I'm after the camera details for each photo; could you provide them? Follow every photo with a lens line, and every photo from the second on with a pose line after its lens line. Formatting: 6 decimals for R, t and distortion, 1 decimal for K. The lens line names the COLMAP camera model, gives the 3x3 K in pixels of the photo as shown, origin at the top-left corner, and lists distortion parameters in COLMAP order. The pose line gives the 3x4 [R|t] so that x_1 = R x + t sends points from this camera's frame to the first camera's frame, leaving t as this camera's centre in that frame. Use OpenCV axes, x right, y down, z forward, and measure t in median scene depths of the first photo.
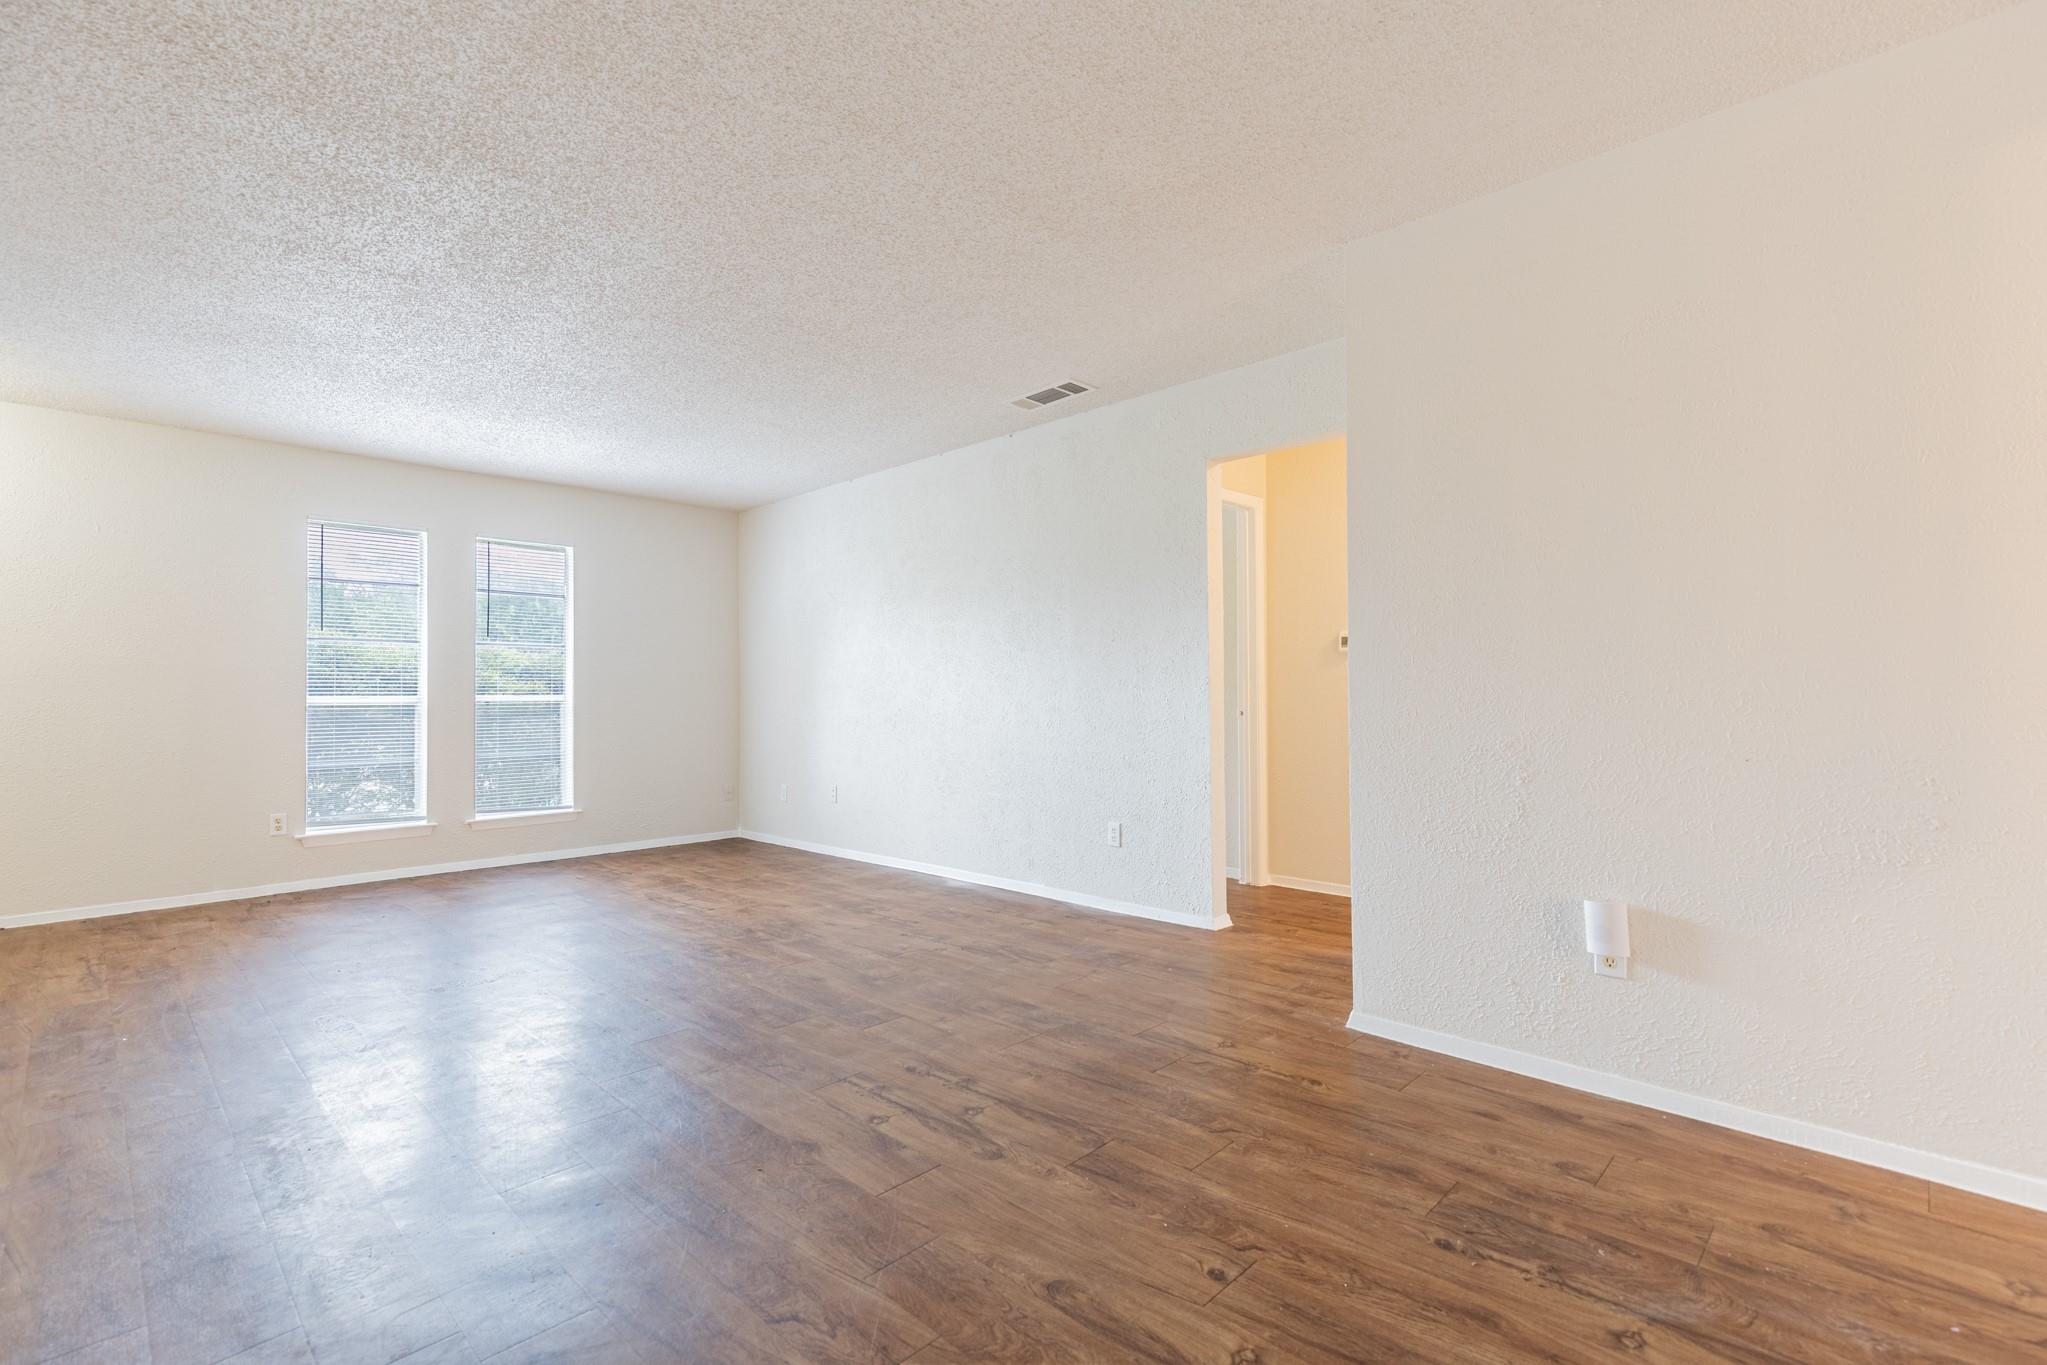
lens RADIAL K [[925.2, 0, 1022.6], [0, 925.2, 676.0], [0, 0, 1]] dist [0.012503, -0.002664]
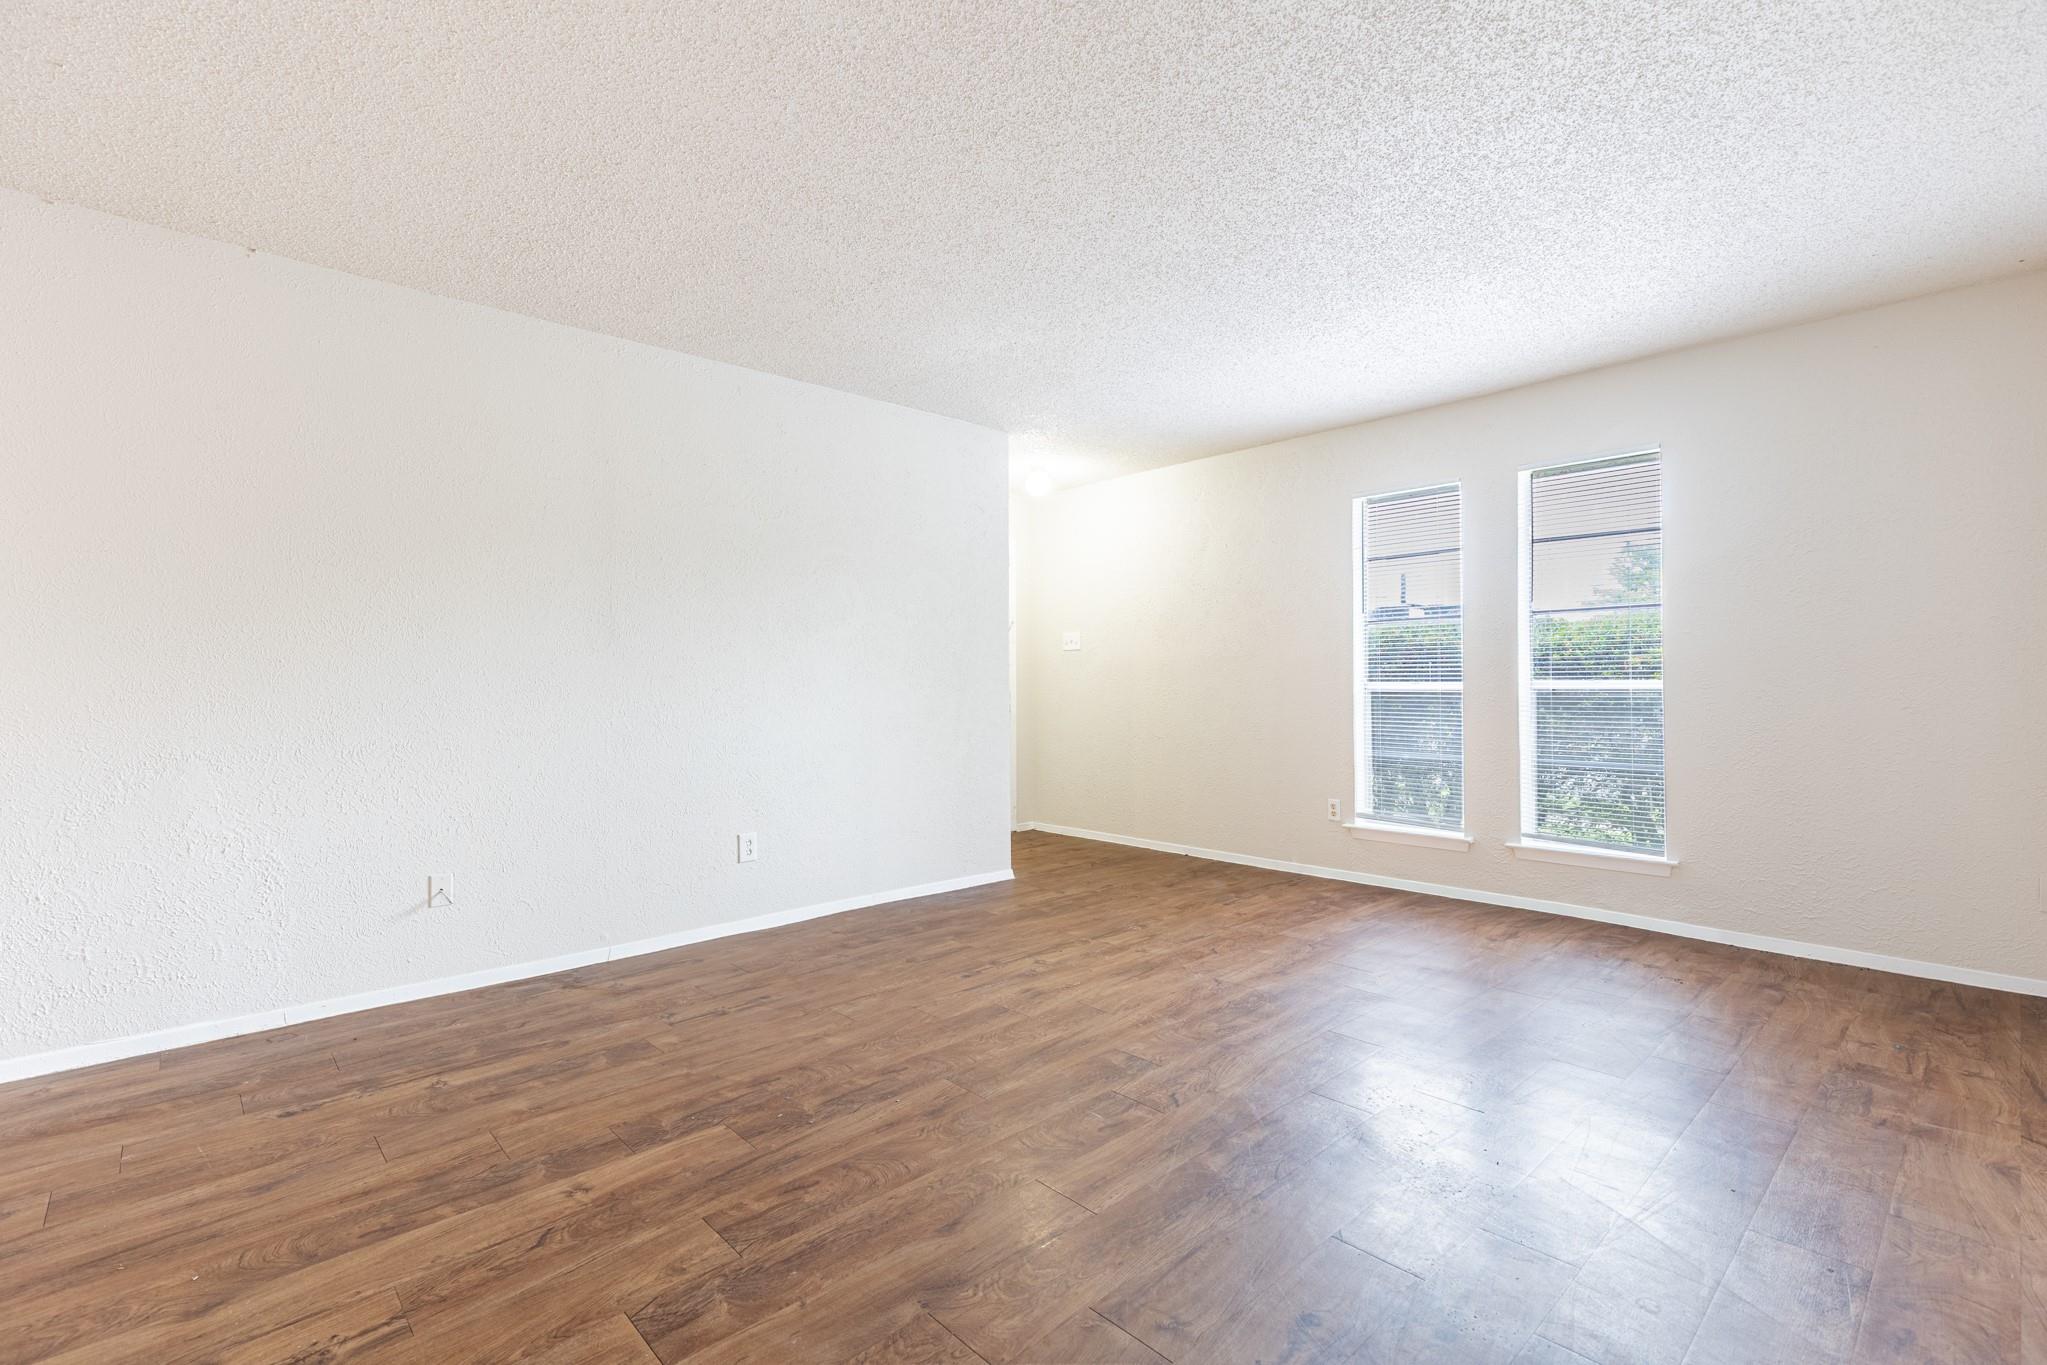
lens RADIAL K [[925.2, 0, 1027.5], [0, 925.2, 672.3], [0, 0, 1]] dist [0.012503, -0.002664]
pose [[-0.039444, -0.006021, -0.999204, 0.245417], [0.026980, 0.999611, -0.007089, 0.011794], [0.998857, -0.027238, -0.039266, 0.853094]]
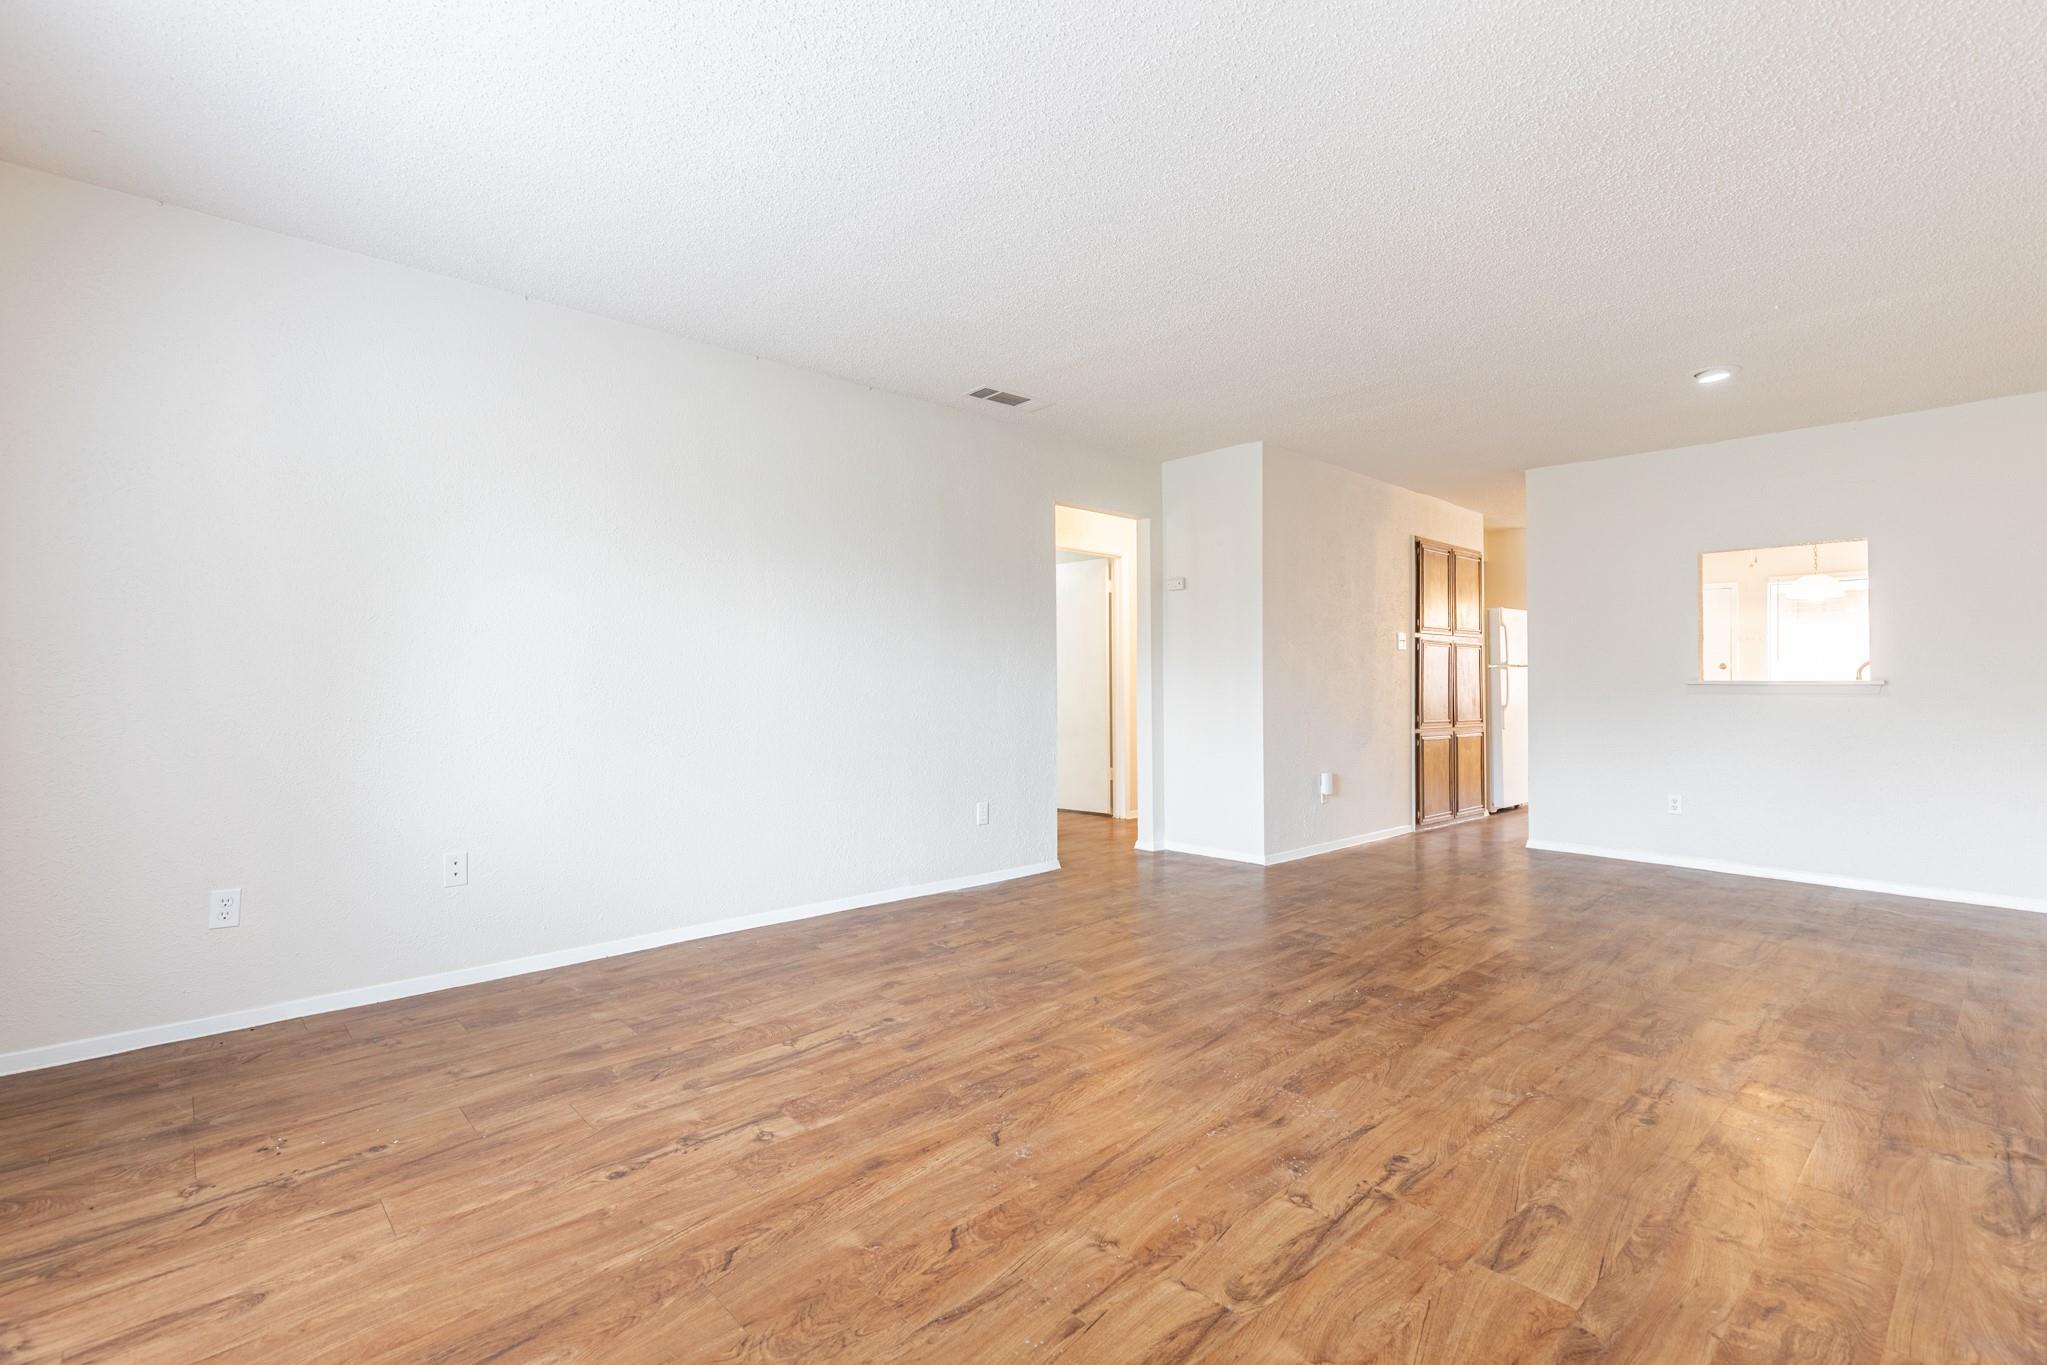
lens RADIAL K [[925.2, 0, 1022.7], [0, 925.2, 667.6], [0, 0, 1]] dist [0.012503, -0.002664]
pose [[0.045122, 0.027028, 0.998616, -1.036290], [-0.023825, 0.999379, -0.025972, 0.026437], [-0.998697, -0.022621, 0.045737, 0.942084]]
